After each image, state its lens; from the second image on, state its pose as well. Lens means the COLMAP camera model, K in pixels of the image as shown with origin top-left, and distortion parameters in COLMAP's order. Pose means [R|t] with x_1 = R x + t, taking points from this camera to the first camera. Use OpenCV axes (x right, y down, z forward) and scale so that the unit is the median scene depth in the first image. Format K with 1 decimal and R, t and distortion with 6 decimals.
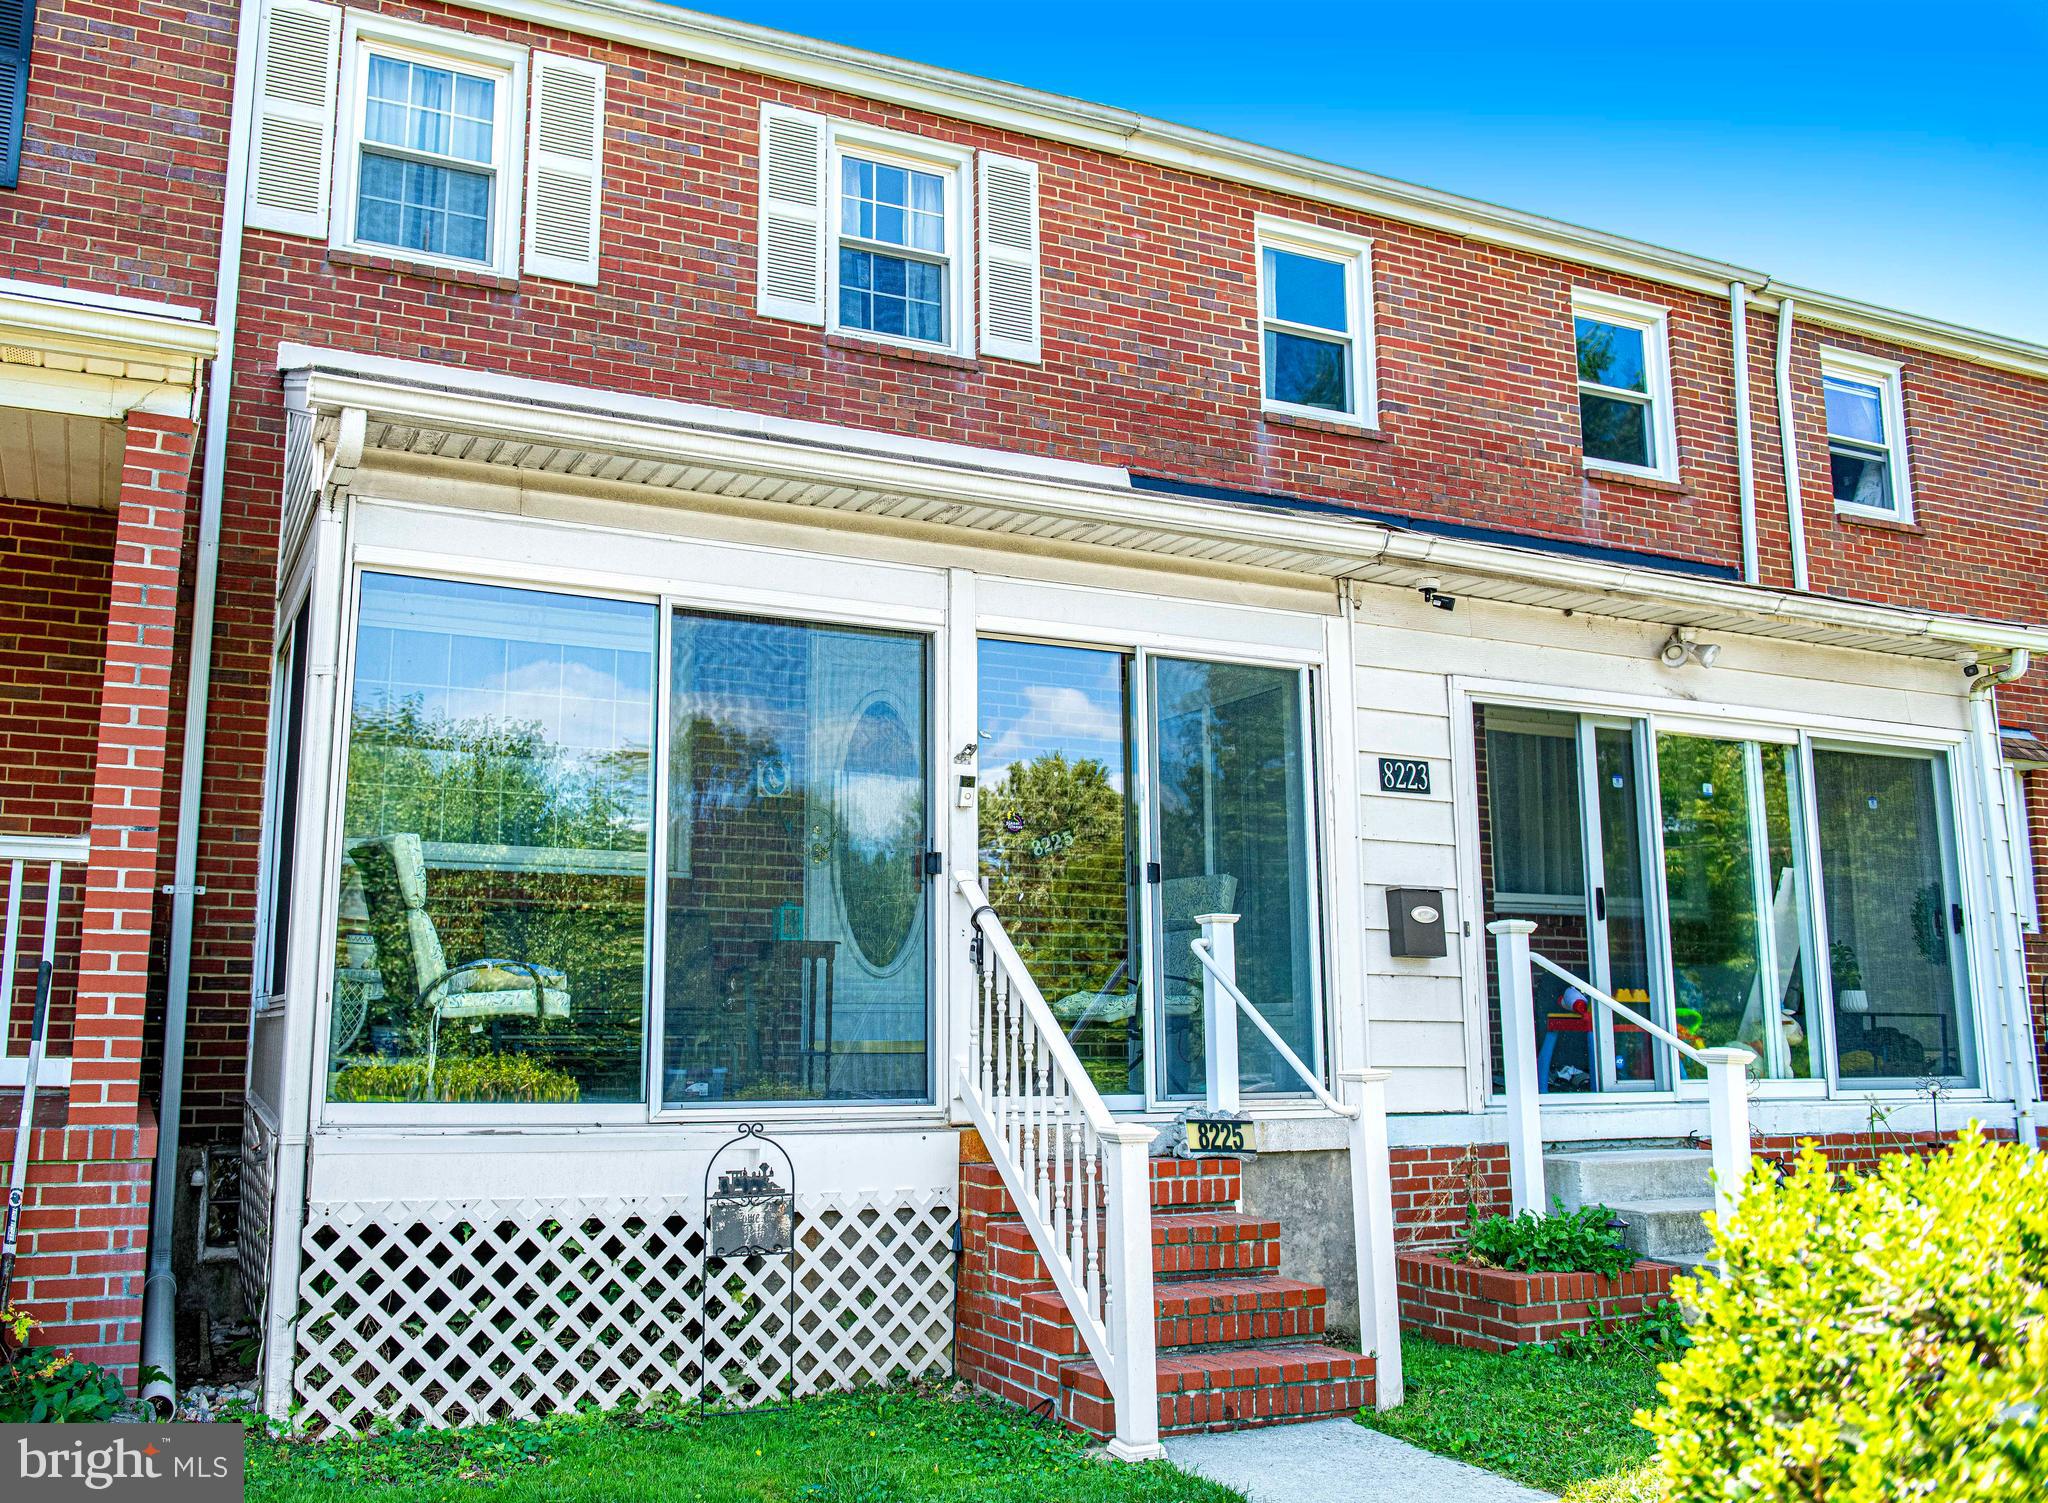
lens RADIAL K [[1827.1, 0, 1021.3], [0, 1827.1, 754.2], [0, 0, 1]] dist [-0.019575, -0.009748]
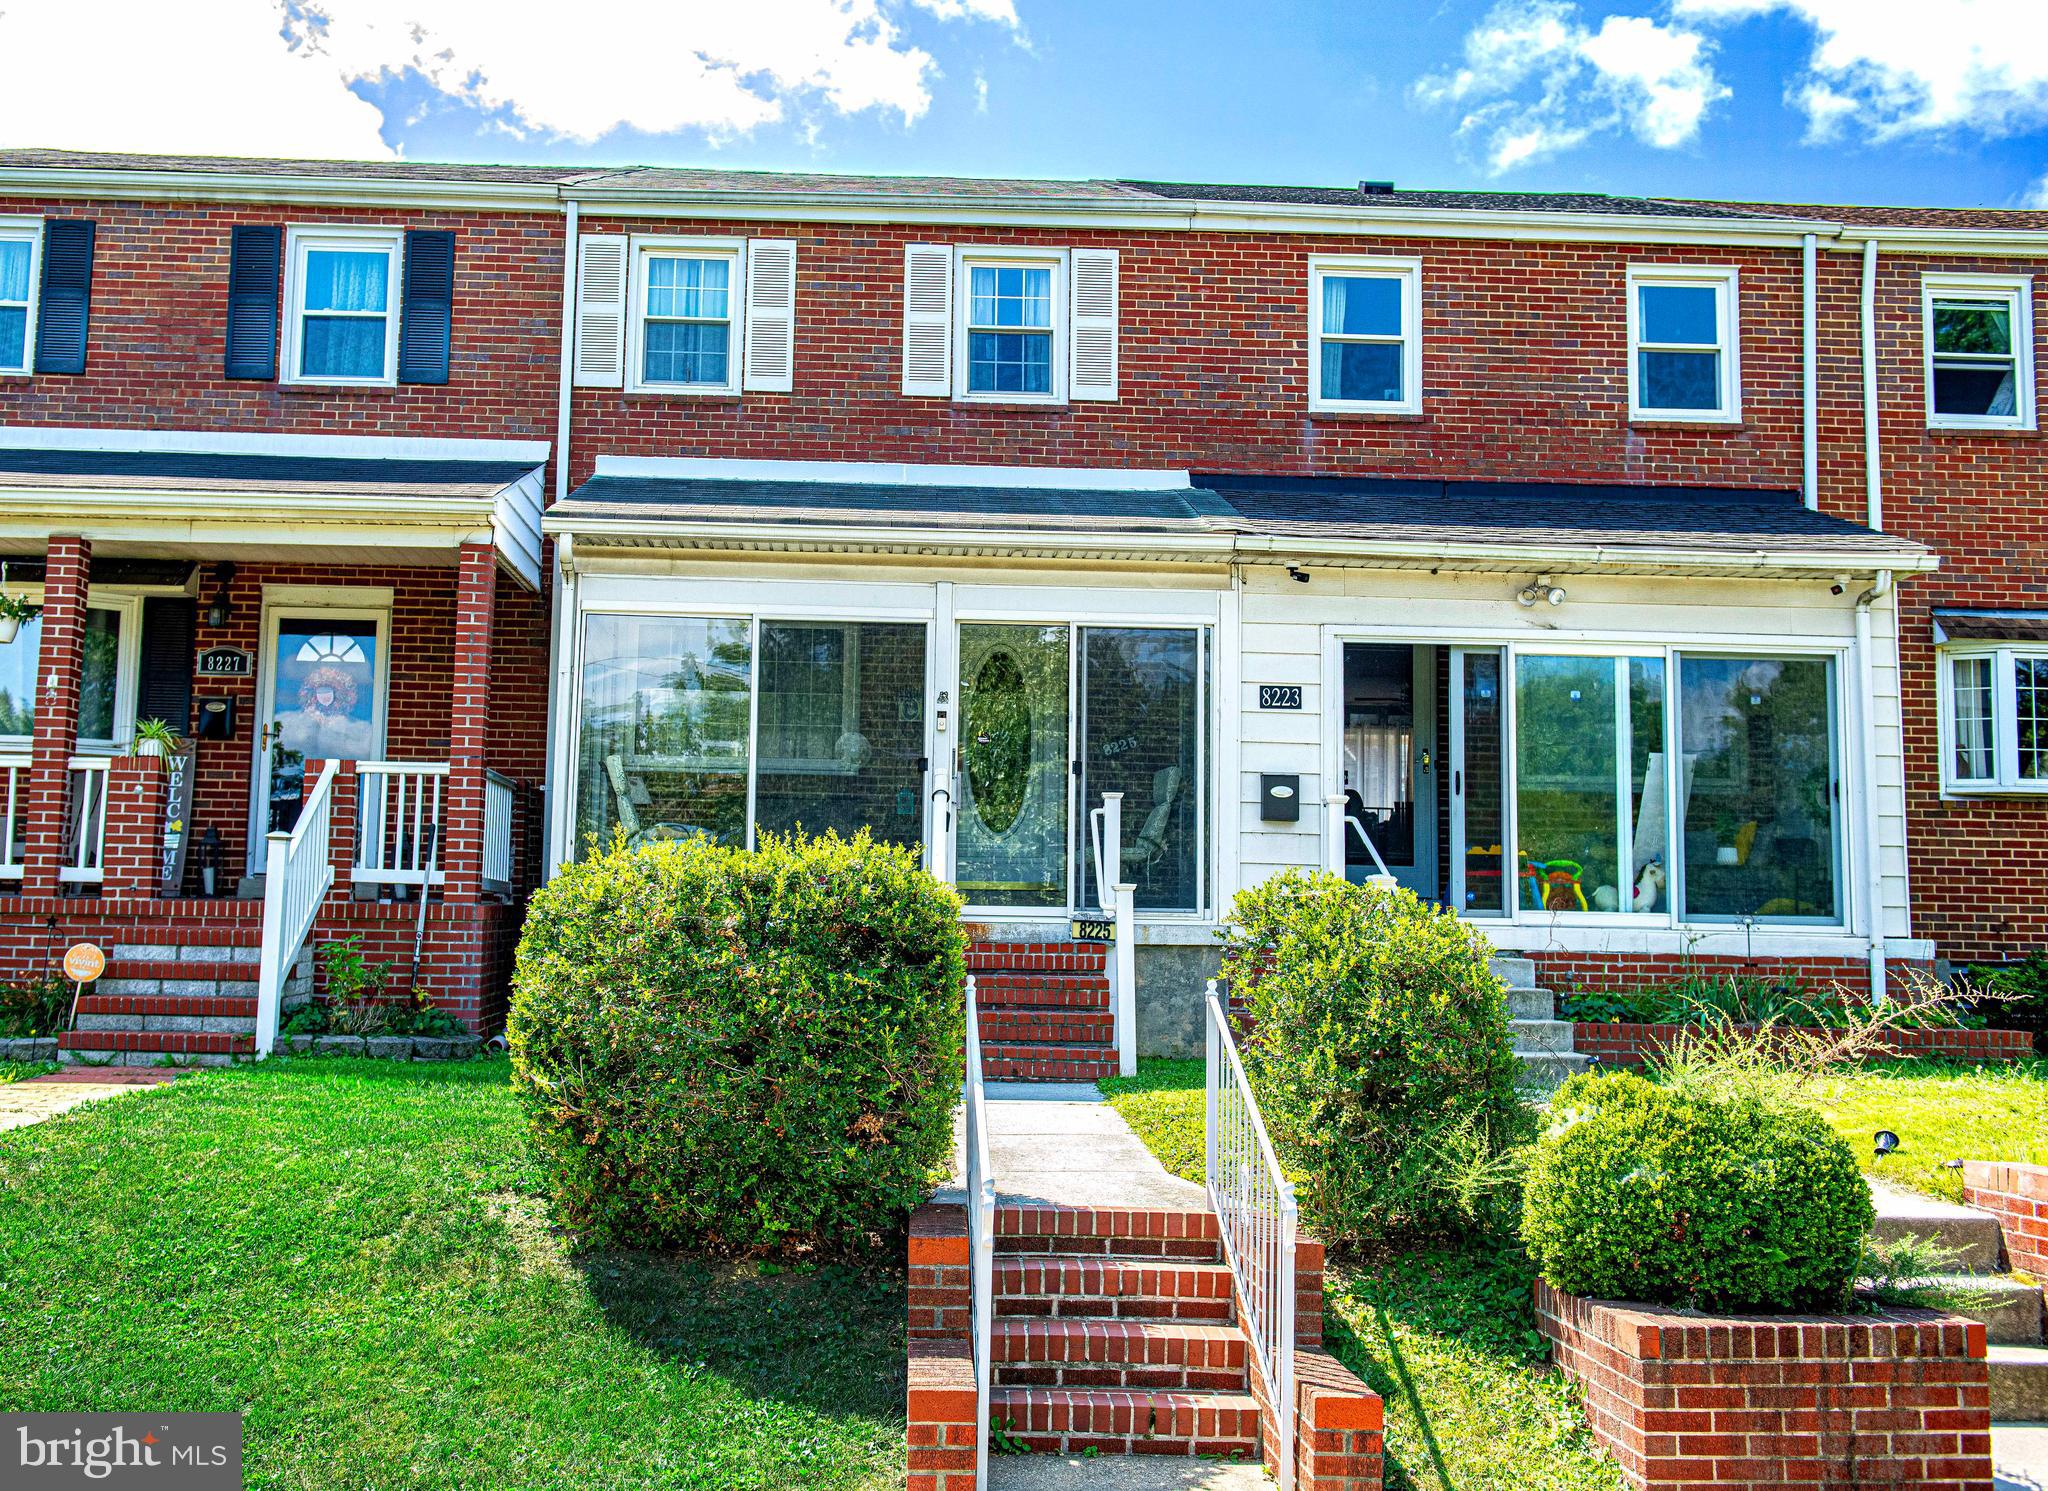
lens RADIAL K [[2050.5, 0, 1023.6], [0, 2050.5, 744.3], [0, 0, 1]] dist [0.000718, 0.000000]
pose [[0.932870, -0.022058, -0.359536, 0.530659], [0.042133, 0.997954, 0.048095, -0.033241], [0.357740, -0.060015, 0.931891, -0.525124]]
